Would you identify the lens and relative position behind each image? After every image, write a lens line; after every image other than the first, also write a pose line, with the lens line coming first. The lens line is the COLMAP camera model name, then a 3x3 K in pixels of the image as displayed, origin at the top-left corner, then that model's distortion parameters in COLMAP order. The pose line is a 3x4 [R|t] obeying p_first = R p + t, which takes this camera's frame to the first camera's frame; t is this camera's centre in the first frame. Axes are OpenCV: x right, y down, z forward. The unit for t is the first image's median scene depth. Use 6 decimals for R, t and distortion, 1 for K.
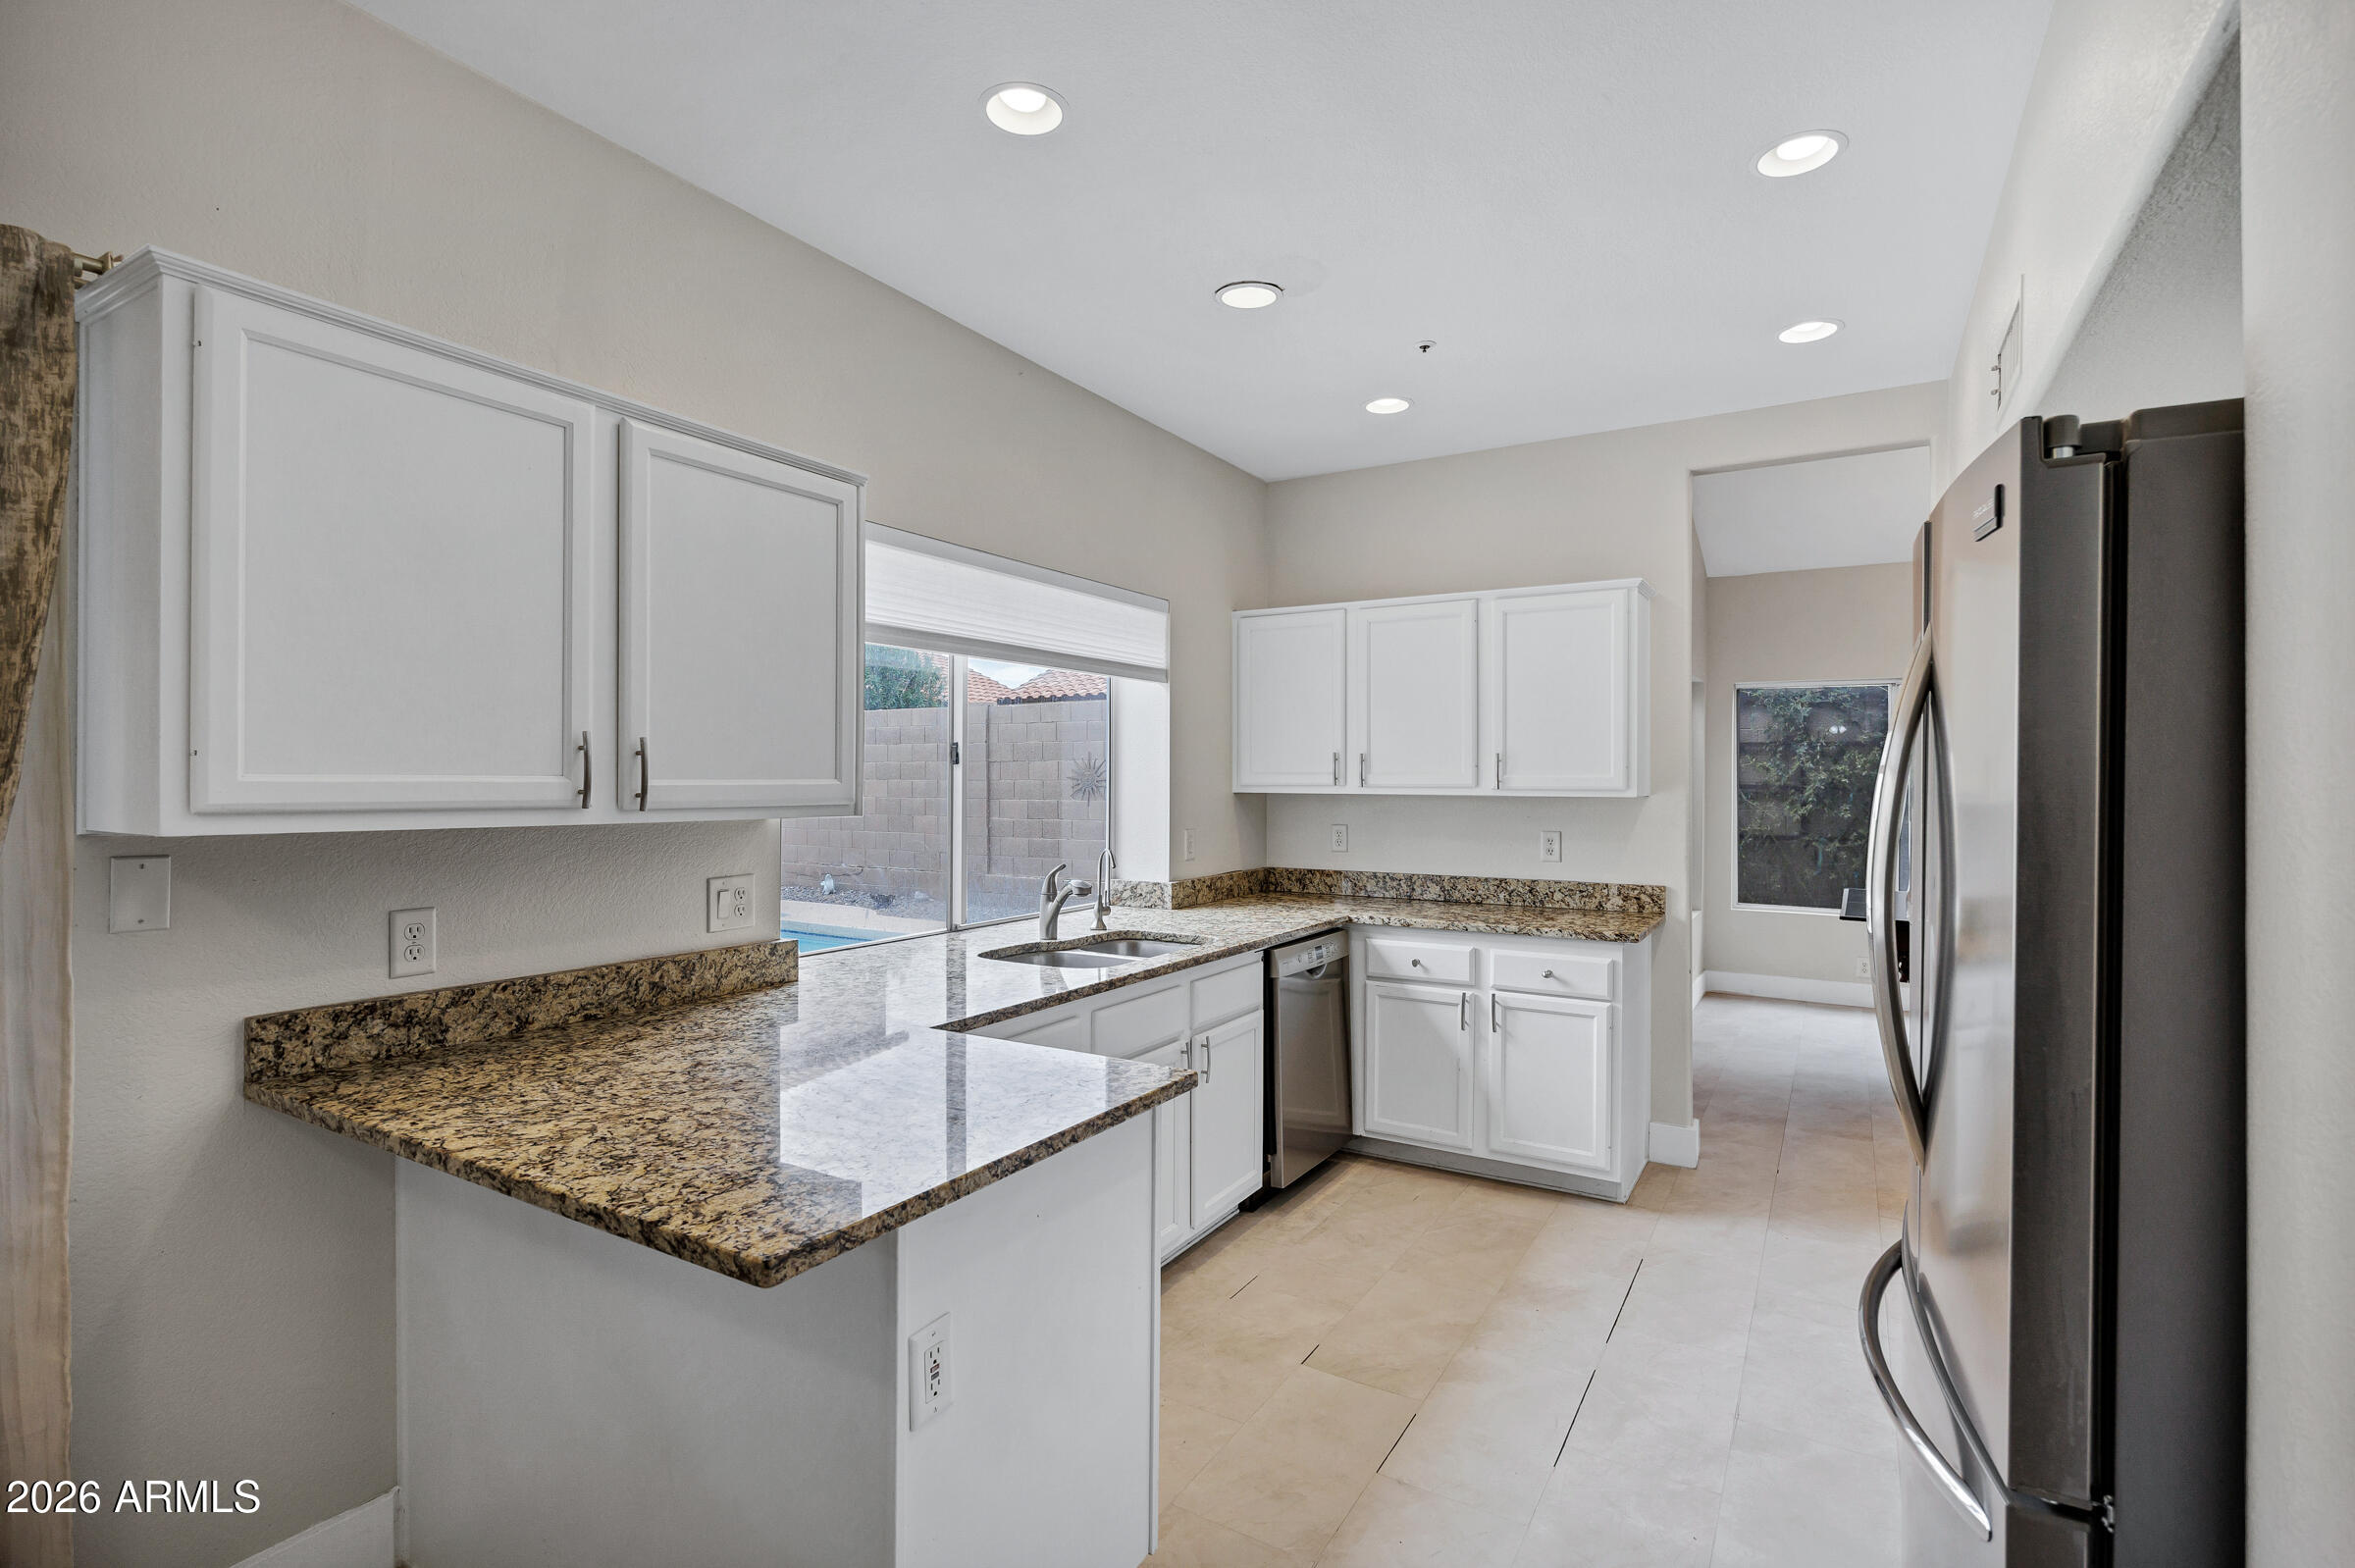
lens RADIAL K [[1117.5, 0, 1177.5], [0, 1117.5, 784.0], [0, 0, 1]] dist [-0.013263, -0.000082]
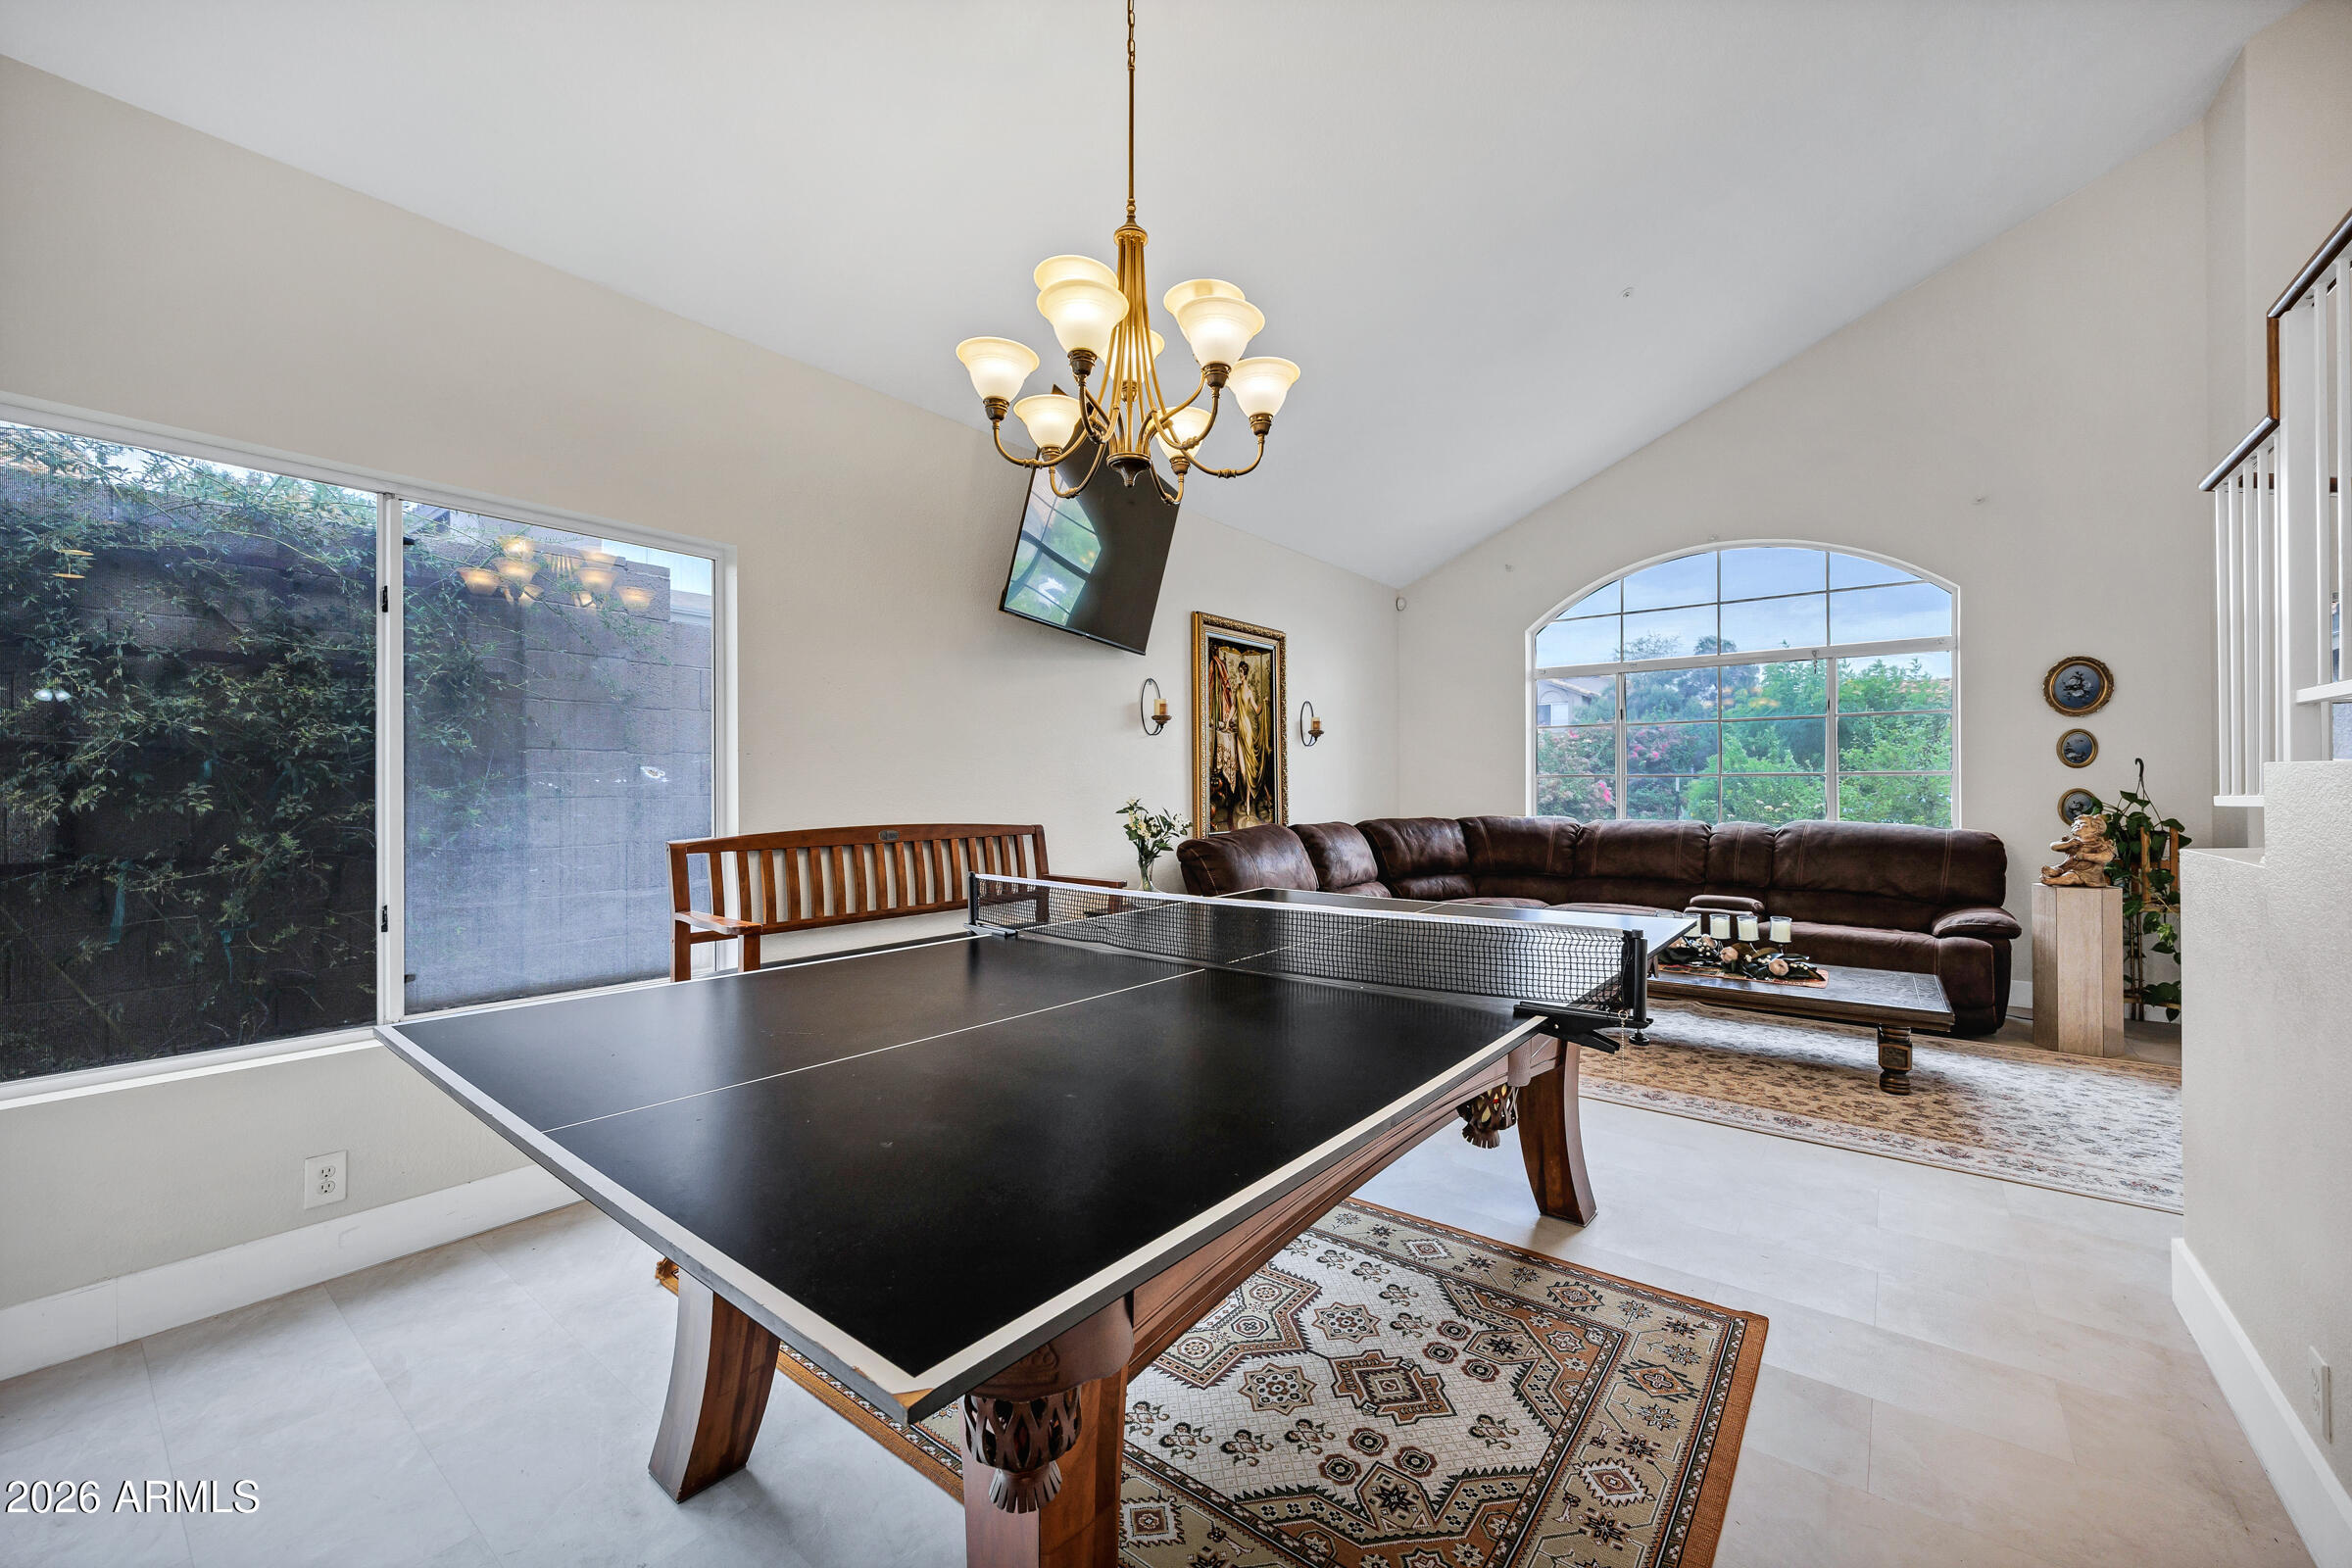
lens RADIAL K [[931.6, 0, 1161.4], [0, 931.6, 781.4], [0, 0, 1]] dist [0.000608, -0.000025]
pose [[0.143393, 0.000494, 0.989666, 0.585636], [0.005142, 0.999986, -0.001244, 0.040754], [-0.989653, 0.005268, 0.143388, 1.156693]]
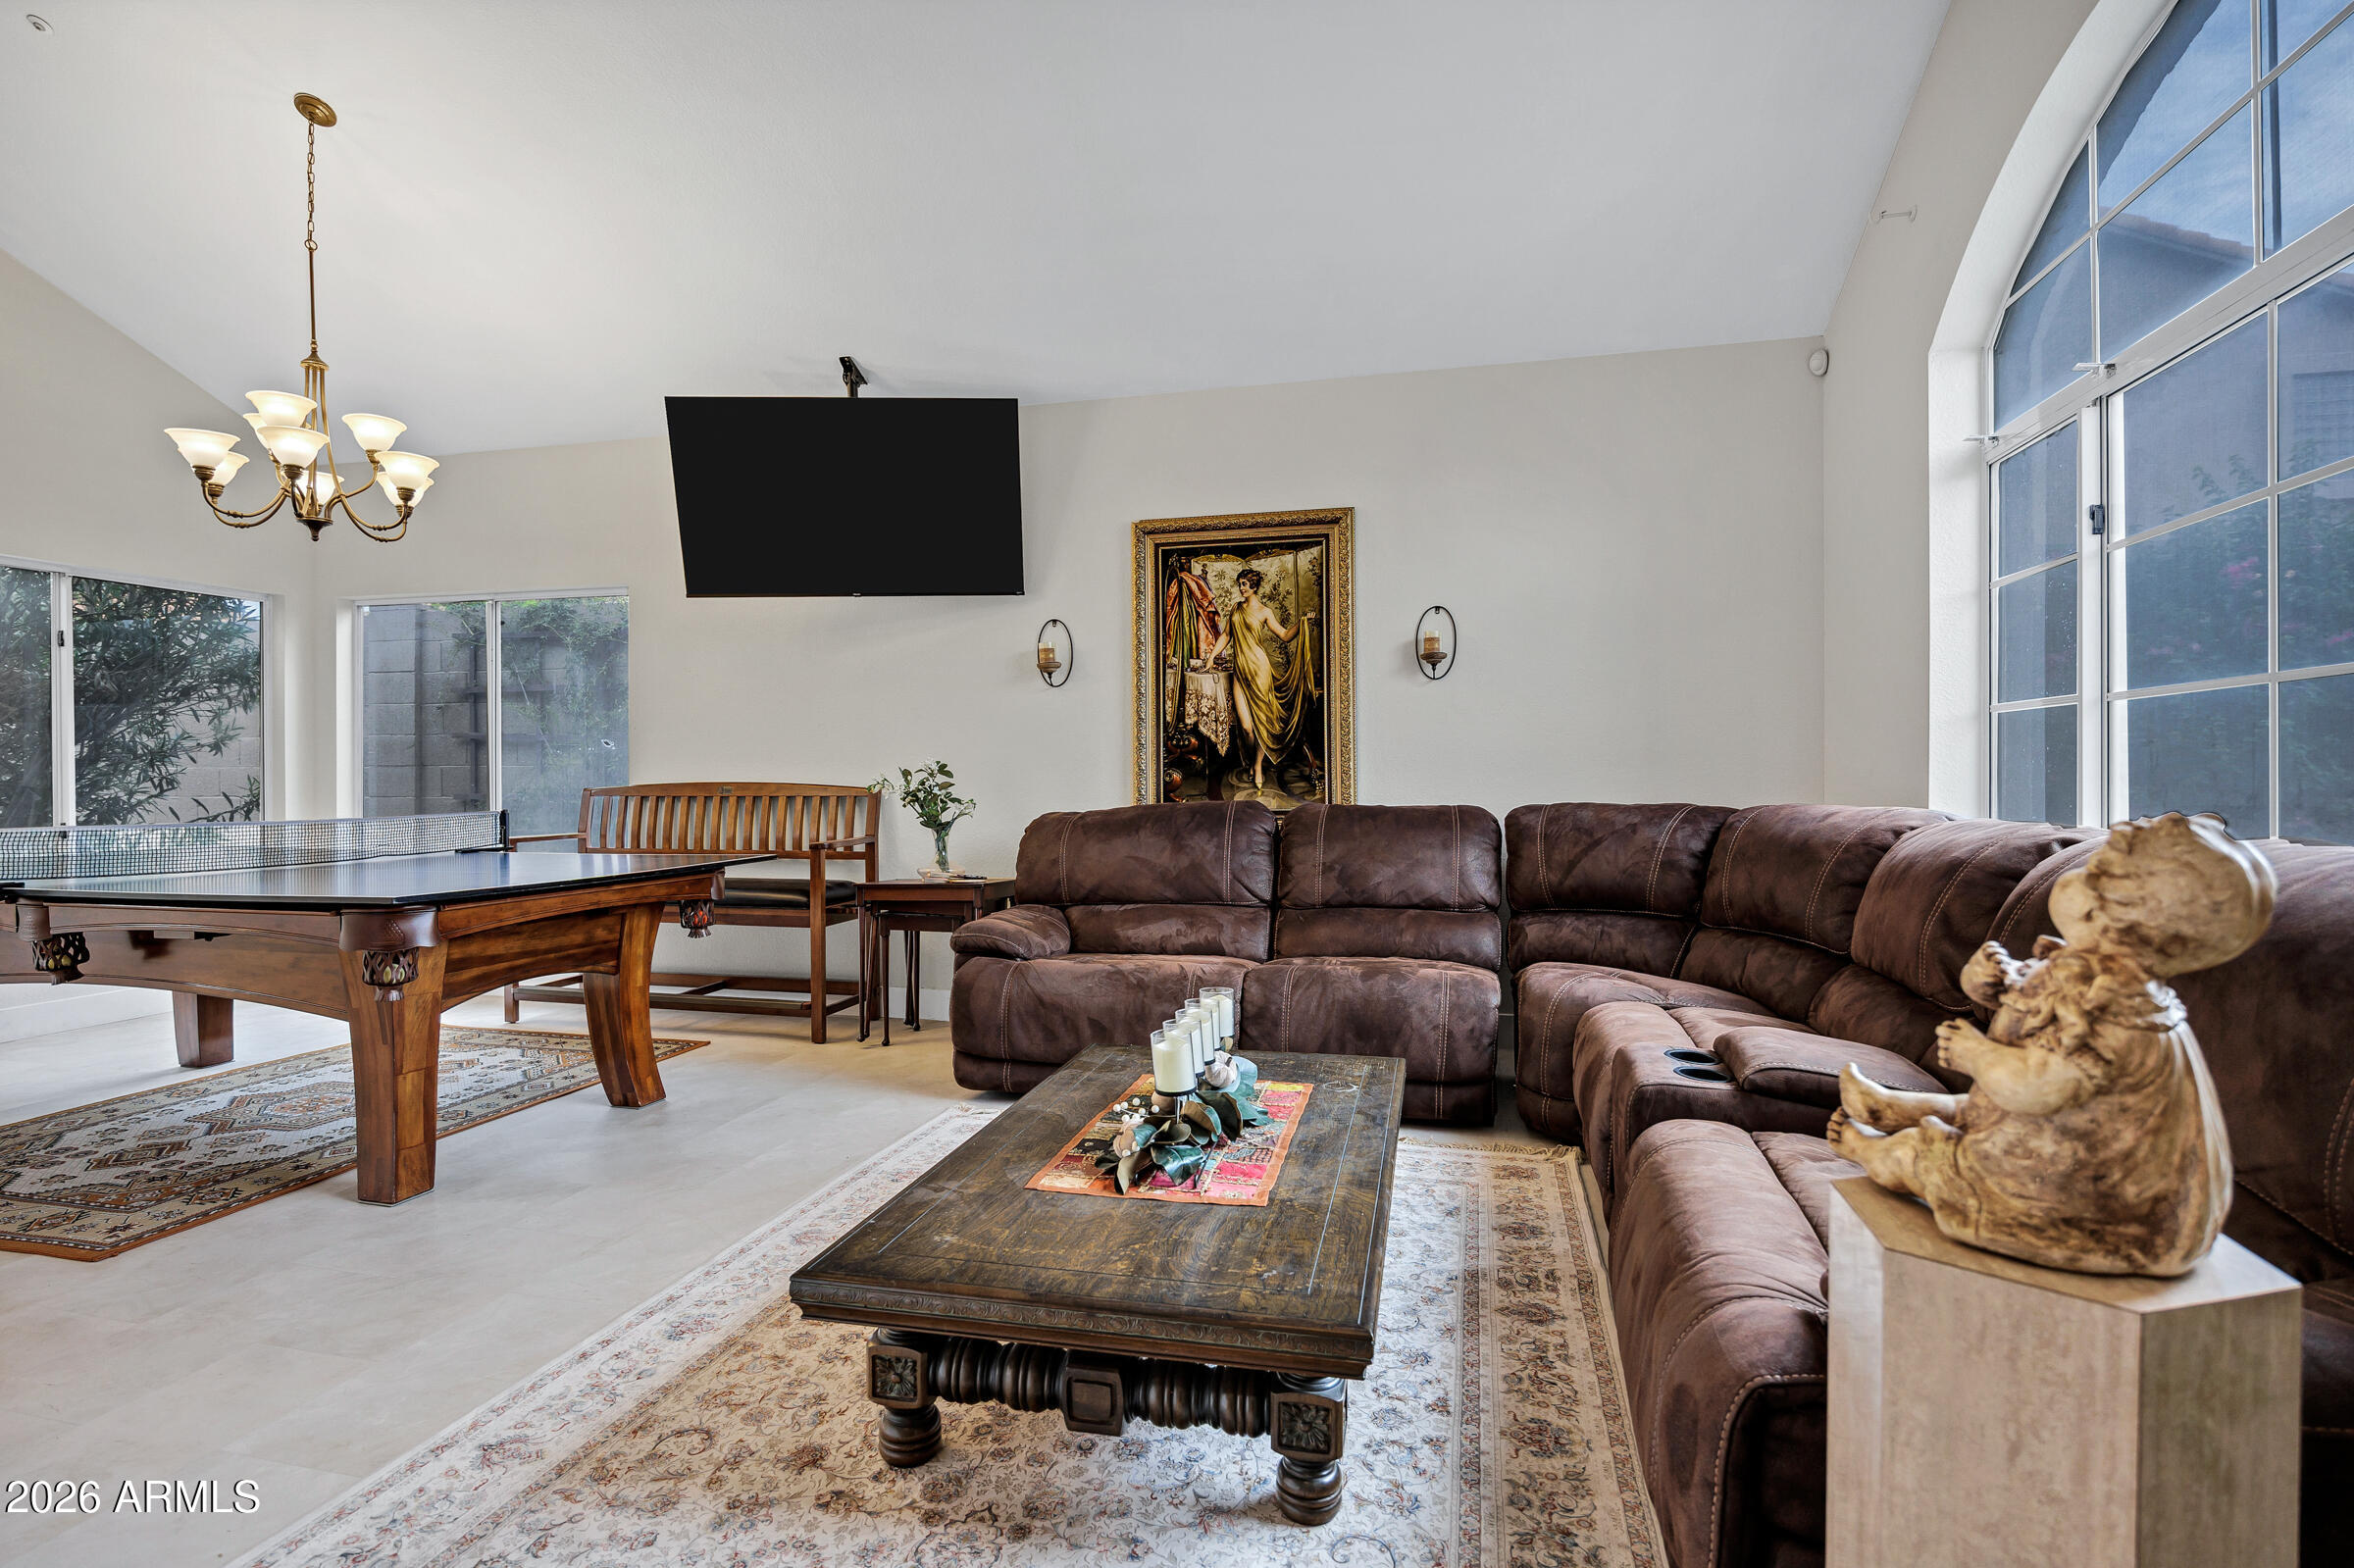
lens RADIAL K [[1132.1, 0, 1177.2], [0, 1132.1, 781.0], [0, 0, 1]] dist [-0.010679, -0.000545]
pose [[0.958914, -0.008626, 0.283567, 1.537755], [0.007001, 0.999953, 0.006743, 0.073549], [-0.283611, -0.004481, 0.958929, 0.145790]]
